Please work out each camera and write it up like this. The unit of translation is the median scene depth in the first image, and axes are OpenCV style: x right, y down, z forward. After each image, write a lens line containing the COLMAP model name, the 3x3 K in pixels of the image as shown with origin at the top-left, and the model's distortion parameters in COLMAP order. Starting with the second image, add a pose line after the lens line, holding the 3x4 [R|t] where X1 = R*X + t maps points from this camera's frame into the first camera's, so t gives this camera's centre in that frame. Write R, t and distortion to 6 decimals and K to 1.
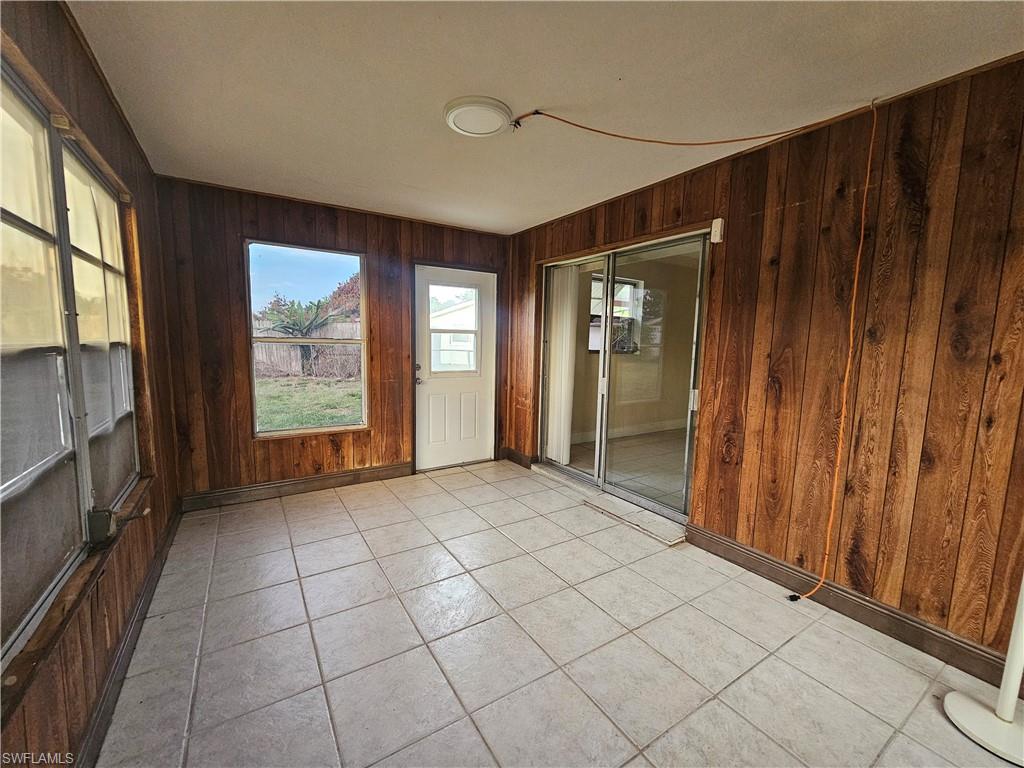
lens RADIAL K [[420.6, 0, 512.2], [0, 420.6, 387.5], [0, 0, 1]] dist [-0.000859, 0.000025]
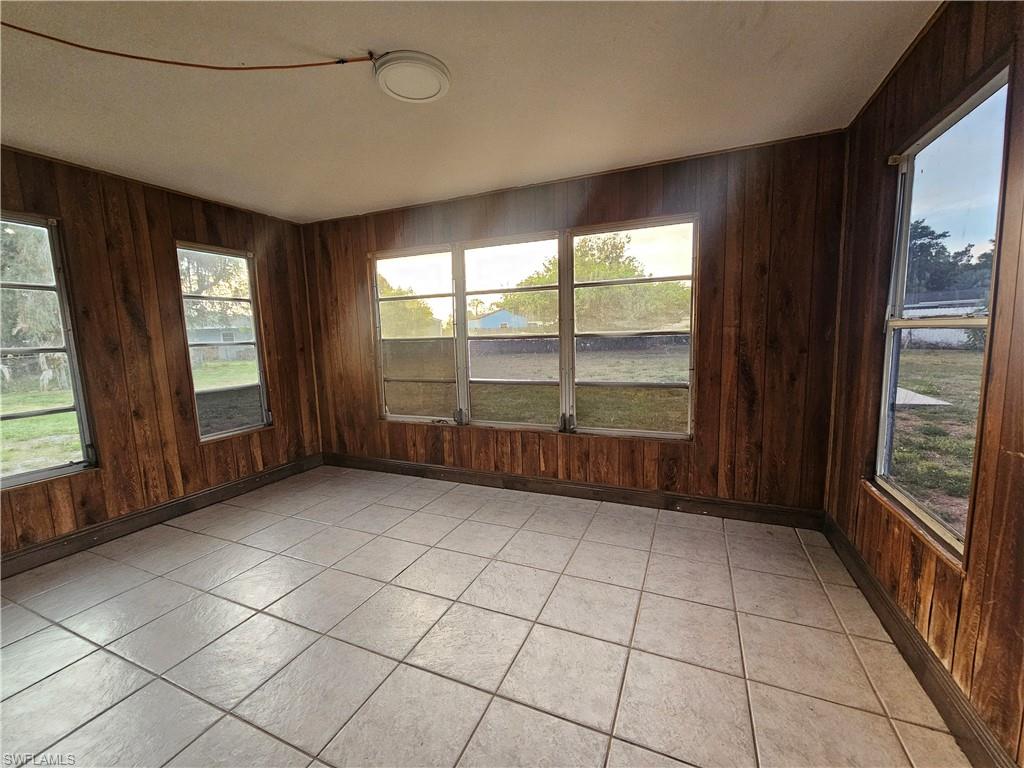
lens RADIAL K [[420.6, 0, 512.2], [0, 420.6, 387.5], [0, 0, 1]] dist [-0.000859, 0.000025]
pose [[-0.829834, 0.070803, -0.553501, 0.241247], [-0.052246, 0.977702, 0.203395, -0.163738], [0.555560, 0.197702, -0.807631, 1.661890]]
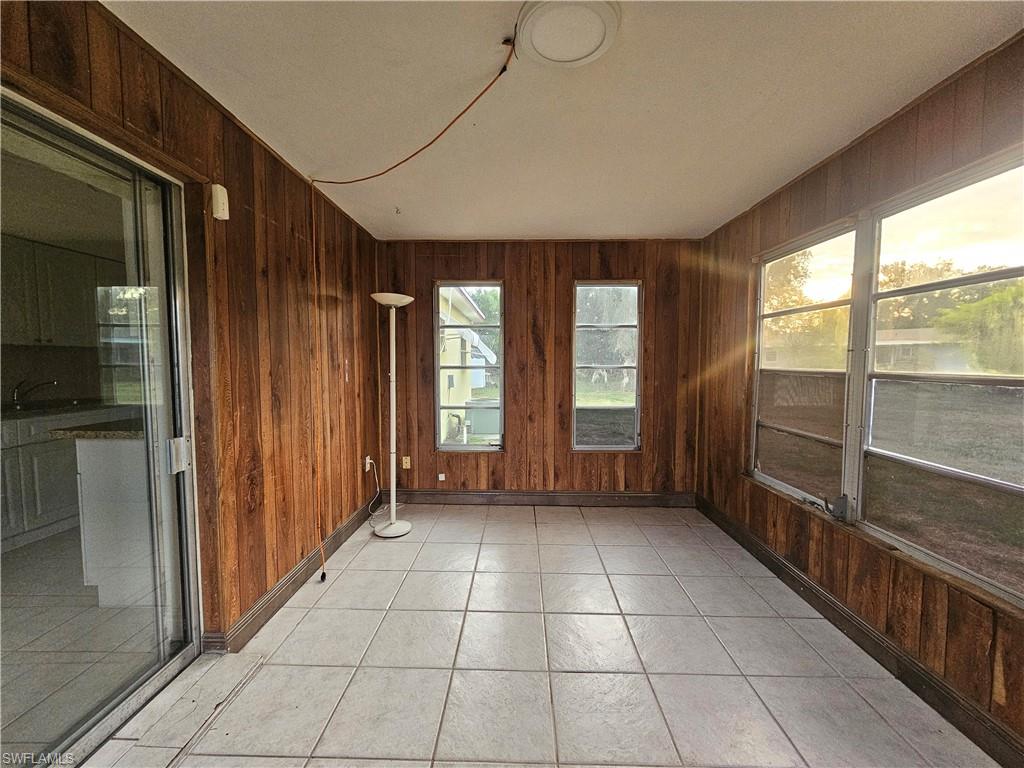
lens RADIAL K [[420.6, 0, 512.2], [0, 420.6, 387.5], [0, 0, 1]] dist [-0.000859, 0.000025]
pose [[-0.830948, -0.058456, 0.553270, -0.342267], [0.043037, 0.984731, 0.168679, -0.172418], [-0.554682, 0.163975, -0.815745, 1.417894]]
